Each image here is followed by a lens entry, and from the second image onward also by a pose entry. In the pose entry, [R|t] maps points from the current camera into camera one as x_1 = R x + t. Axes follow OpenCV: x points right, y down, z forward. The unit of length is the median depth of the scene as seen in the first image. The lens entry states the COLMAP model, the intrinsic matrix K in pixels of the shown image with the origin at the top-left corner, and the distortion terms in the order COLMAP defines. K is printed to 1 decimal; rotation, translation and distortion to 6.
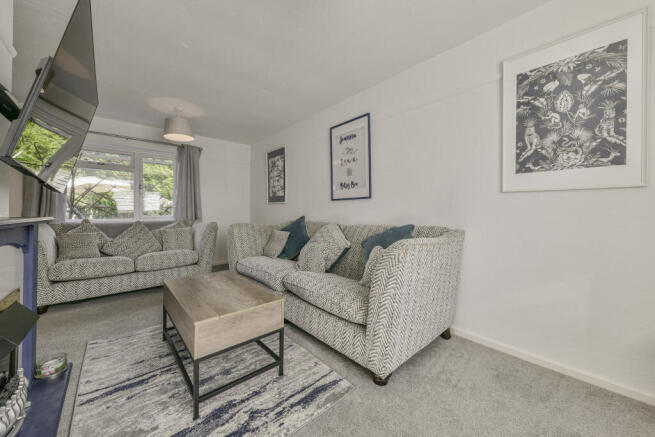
lens RADIAL K [[241.9, 0, 327.9], [0, 241.9, 211.5], [0, 0, 1]] dist [0.001689, 0.000011]
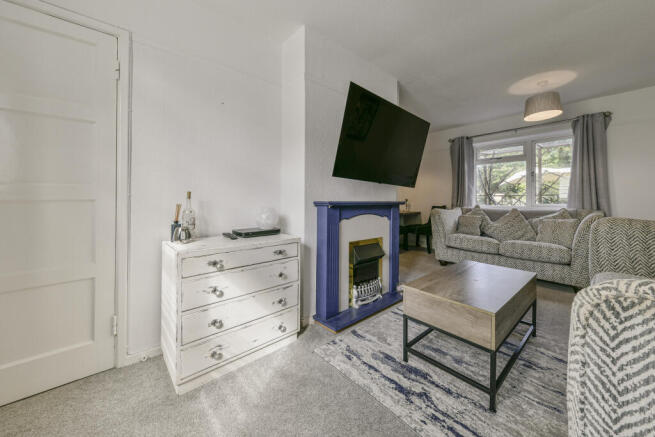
lens RADIAL K [[241.9, 0, 330.9], [0, 241.9, 199.2], [0, 0, 1]] dist [0.001689, 0.000011]
pose [[0.003838, 0.004577, -0.999982, 0.646051], [-0.005560, 0.999974, 0.004556, -0.002170], [0.999977, 0.005543, 0.003863, 0.532179]]
